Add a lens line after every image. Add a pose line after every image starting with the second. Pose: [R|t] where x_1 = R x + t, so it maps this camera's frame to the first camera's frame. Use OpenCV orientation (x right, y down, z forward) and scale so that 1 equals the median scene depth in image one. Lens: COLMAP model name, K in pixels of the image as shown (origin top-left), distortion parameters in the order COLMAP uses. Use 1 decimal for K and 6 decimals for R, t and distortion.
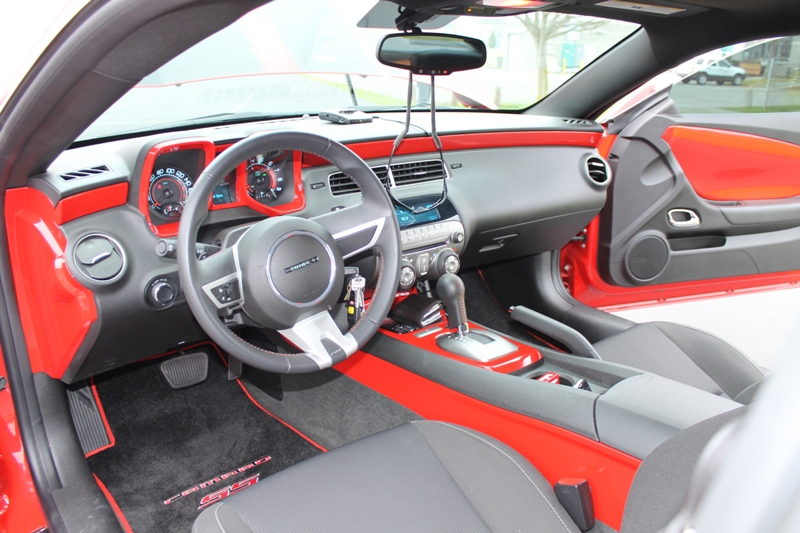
lens RADIAL K [[648.5, 0, 400.0], [0, 648.5, 266.5], [0, 0, 1]] dist [-0.092488, 0.001791]
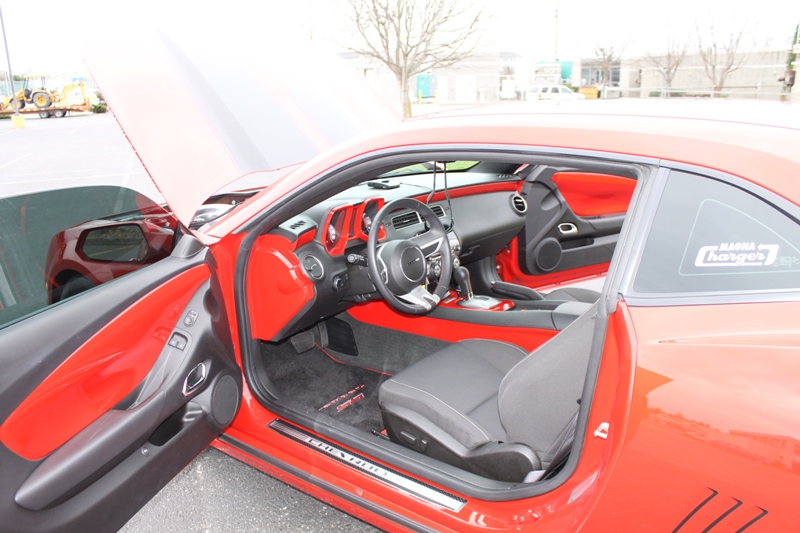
lens RADIAL K [[648.5, 0, 400.0], [0, 648.5, 266.5], [0, 0, 1]] dist [-0.092488, 0.001791]
pose [[0.977530, -0.086788, 0.192101, -0.303038], [0.096670, 0.994402, -0.042666, 0.049638], [-0.187323, 0.060277, 0.980447, -0.532564]]
